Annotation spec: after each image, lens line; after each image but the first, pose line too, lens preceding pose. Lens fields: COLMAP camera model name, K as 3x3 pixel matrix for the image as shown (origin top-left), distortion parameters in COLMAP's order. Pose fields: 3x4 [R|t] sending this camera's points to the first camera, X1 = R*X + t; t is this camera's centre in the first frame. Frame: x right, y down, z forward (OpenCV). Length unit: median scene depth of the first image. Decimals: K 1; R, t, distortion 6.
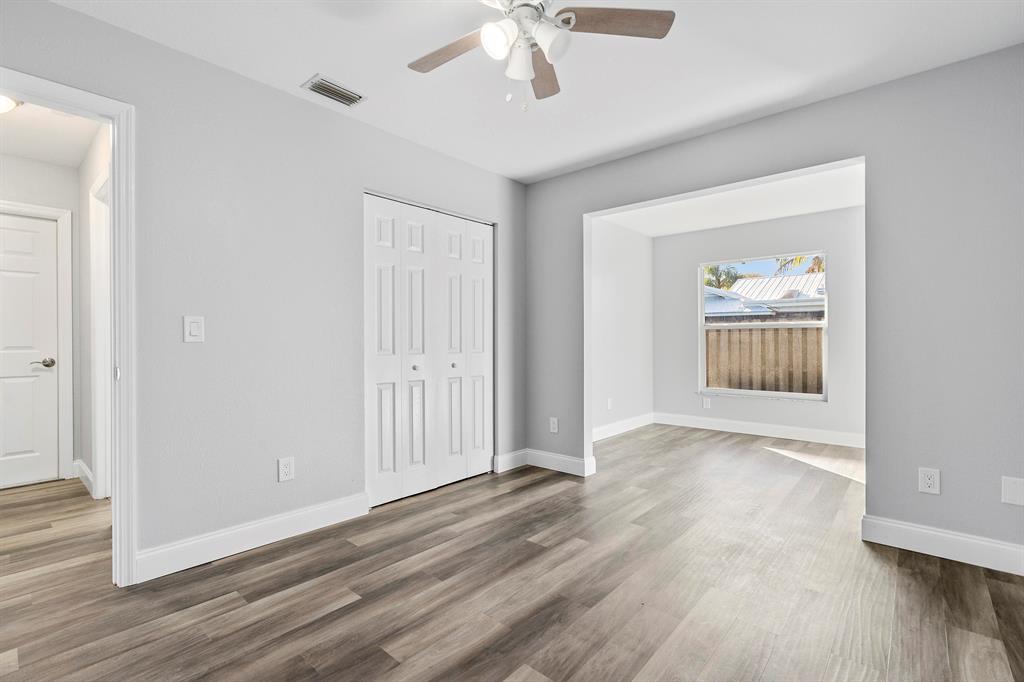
lens RADIAL K [[461.0, 0, 515.2], [0, 461.0, 341.8], [0, 0, 1]] dist [-0.005835, 0.000629]
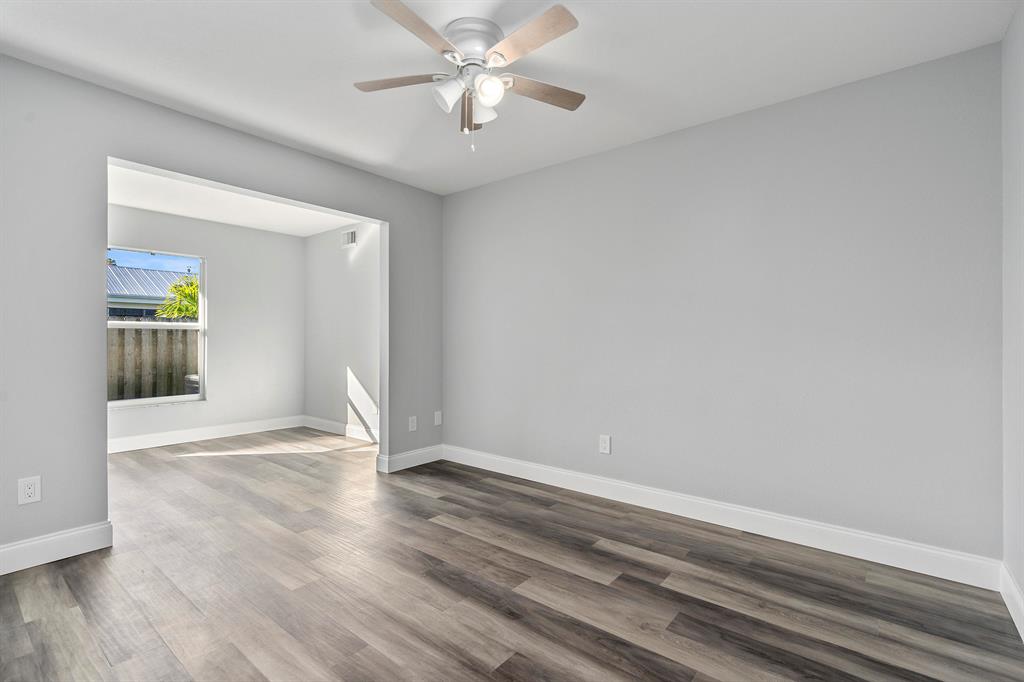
lens RADIAL K [[461.0, 0, 515.2], [0, 461.0, 339.5], [0, 0, 1]] dist [-0.005835, 0.000629]
pose [[-0.035301, 0.001874, 0.999375, -0.659824], [0.002006, 0.999996, -0.001804, -0.008878], [-0.999375, 0.001941, -0.035304, 0.523786]]
